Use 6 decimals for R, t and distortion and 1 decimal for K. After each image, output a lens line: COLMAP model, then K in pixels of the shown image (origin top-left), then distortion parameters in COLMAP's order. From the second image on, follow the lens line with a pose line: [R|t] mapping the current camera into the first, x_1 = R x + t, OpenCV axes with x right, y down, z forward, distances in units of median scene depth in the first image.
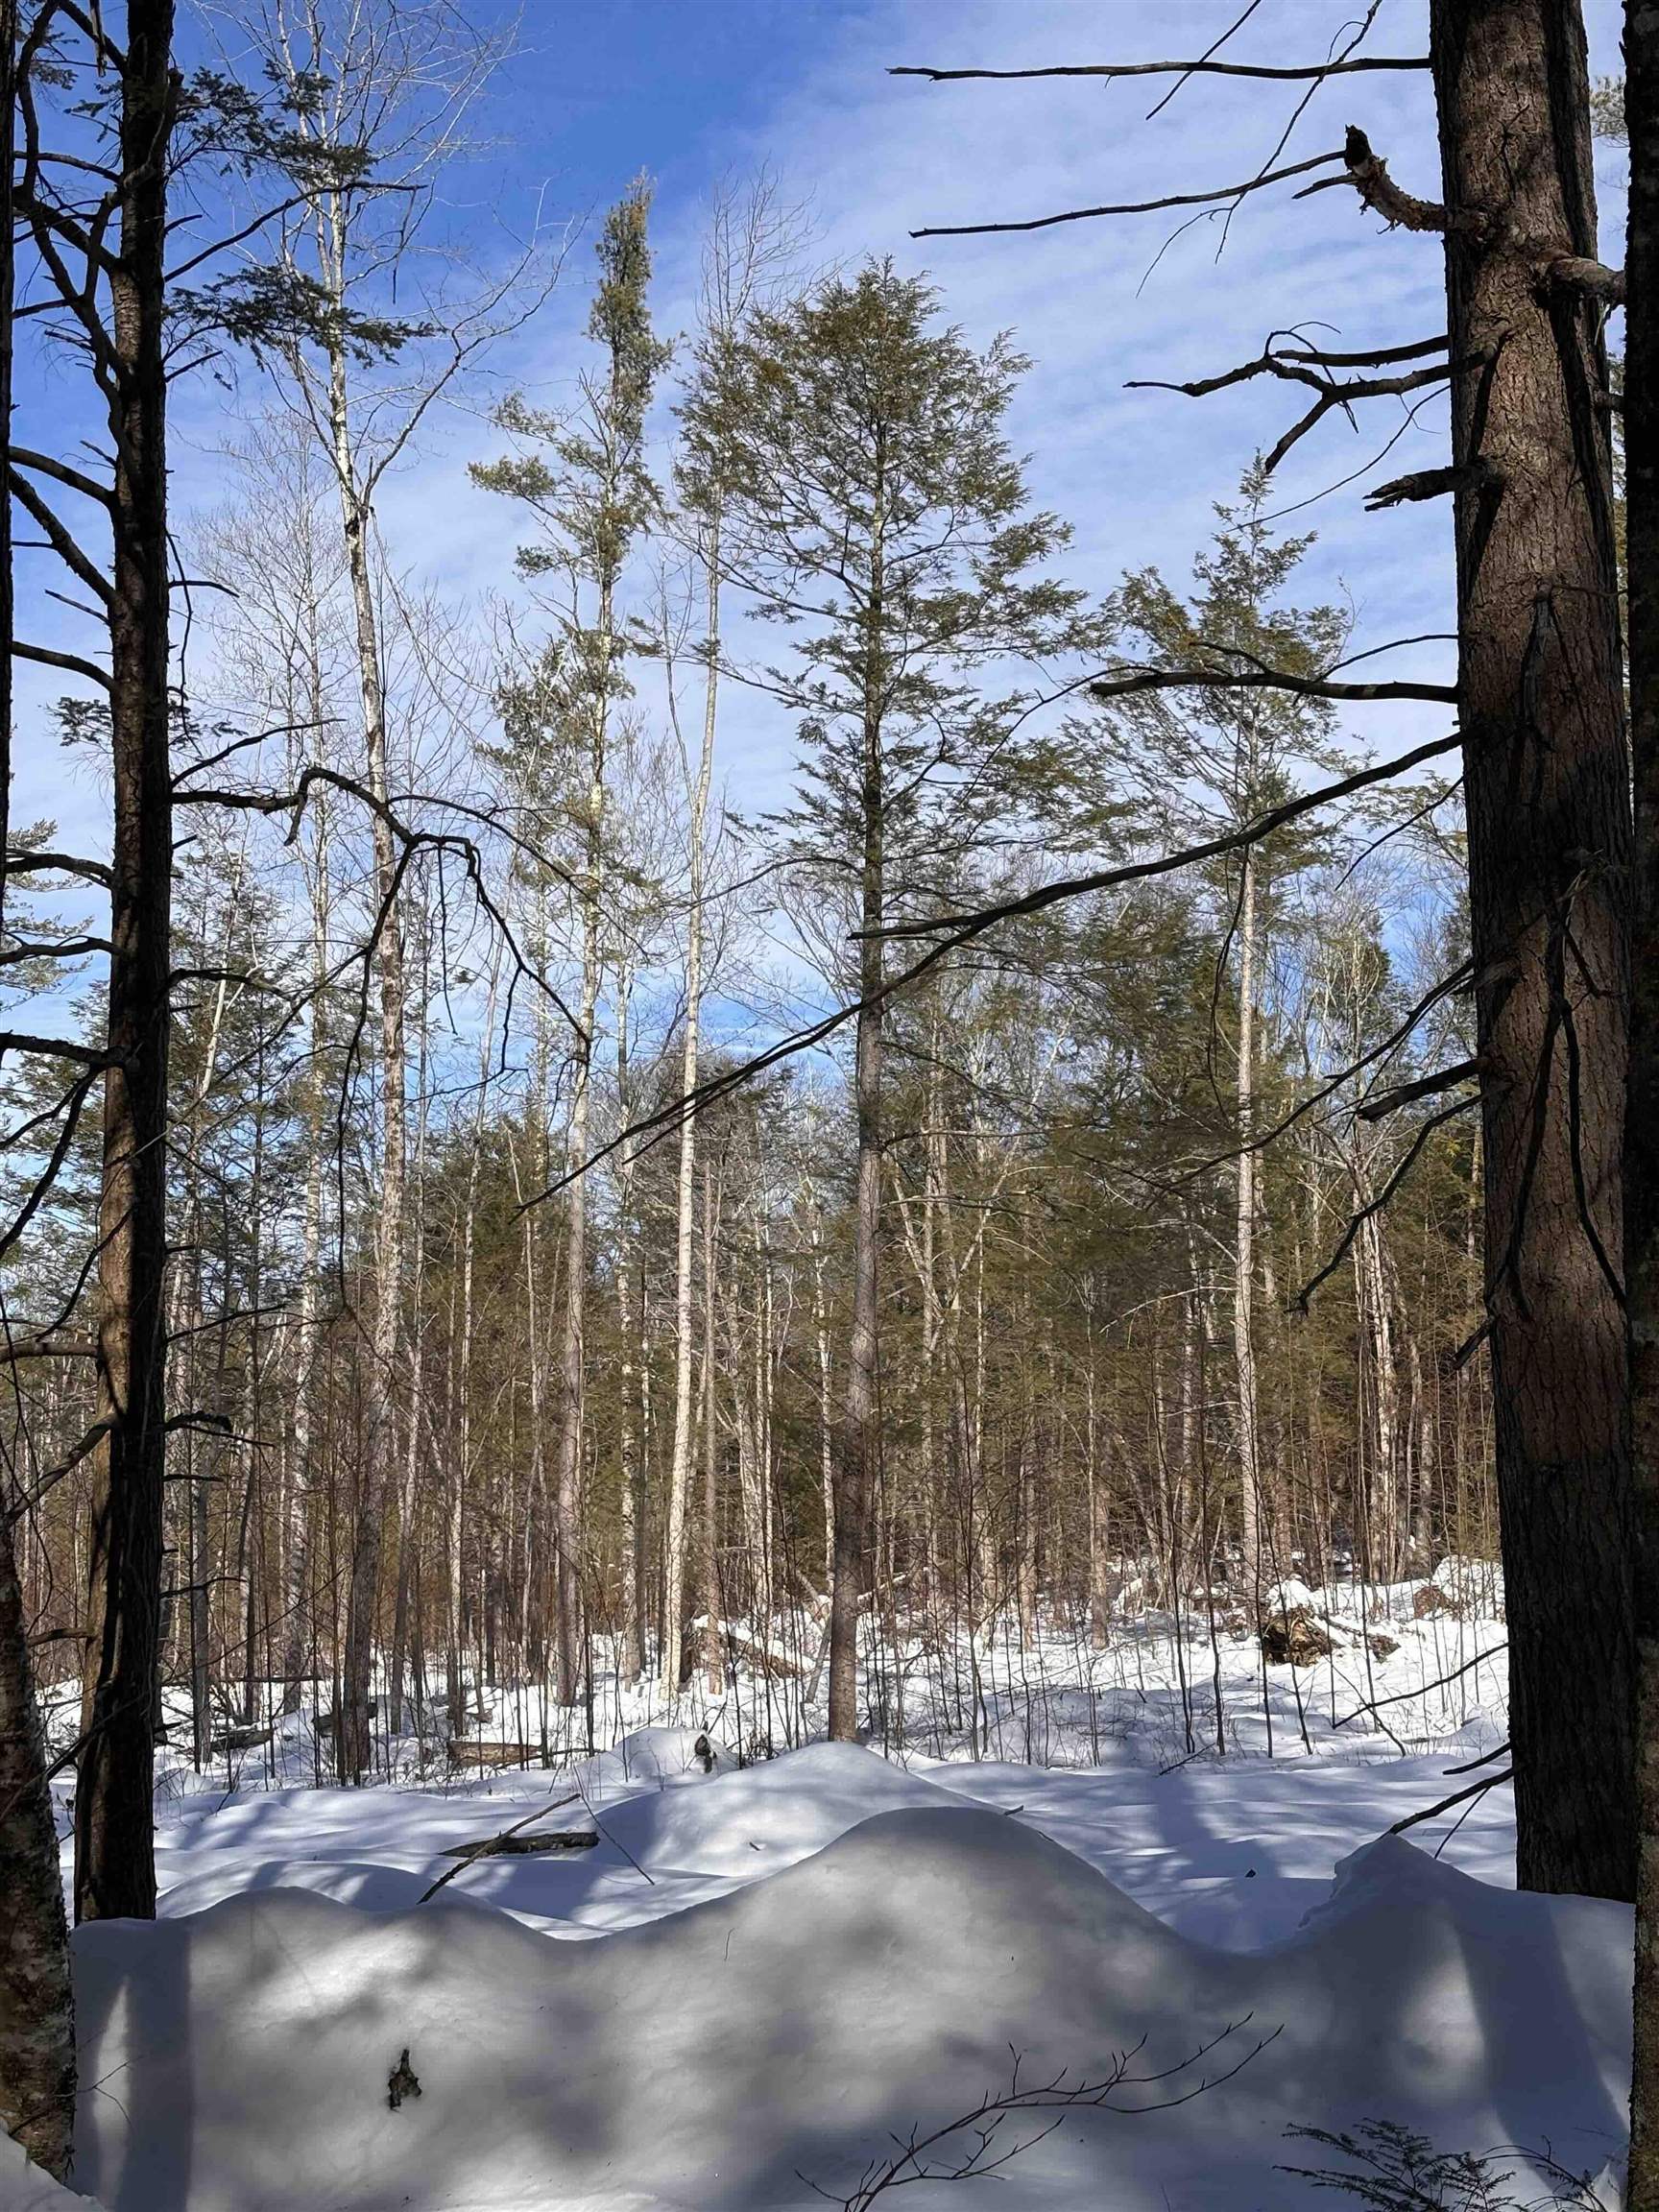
lens RADIAL K [[3366.6, 0, 822.4], [0, 3366.6, 1111.3], [0, 0, 1]] dist [0.149749, 0.000000]
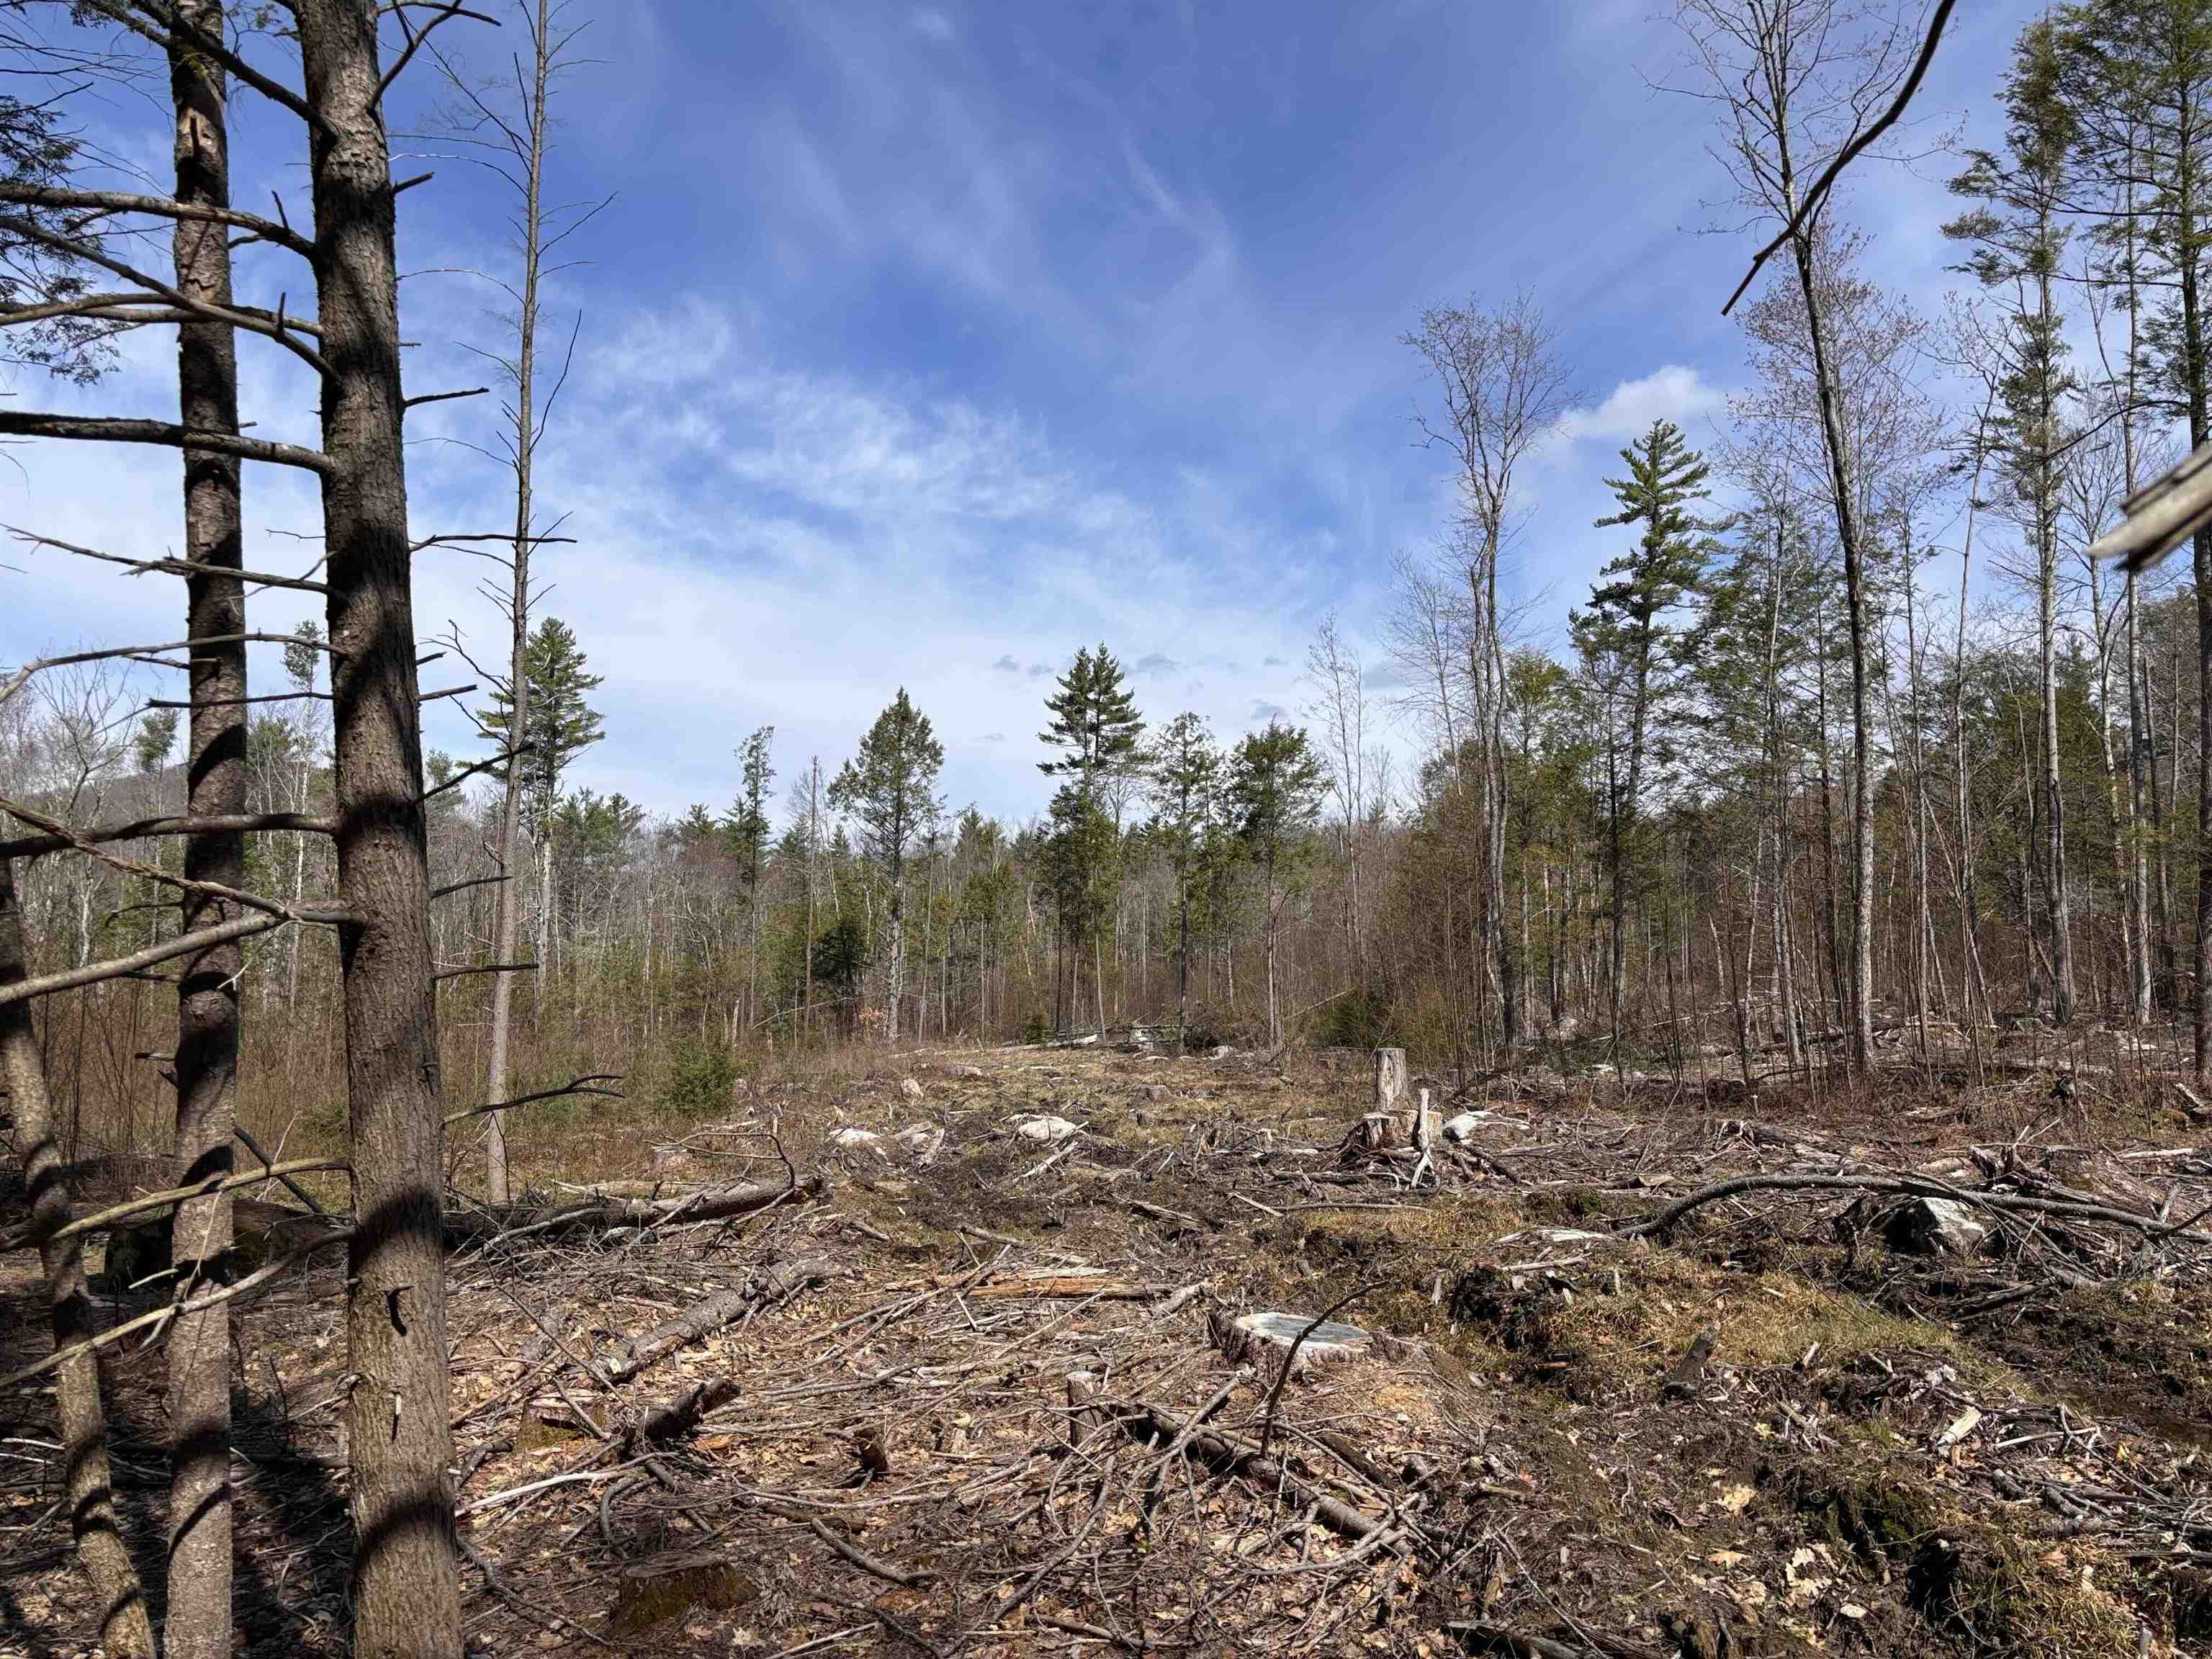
lens RADIAL K [[1682.8, 0, 1095.0], [0, 1682.8, 833.2], [0, 0, 1]] dist [0.065162, -0.063715]
pose [[0.808429, -0.050564, -0.586418, 0.030328], [0.096484, 0.994211, 0.047286, 0.012655], [0.580632, -0.094808, 0.808627, 0.119794]]
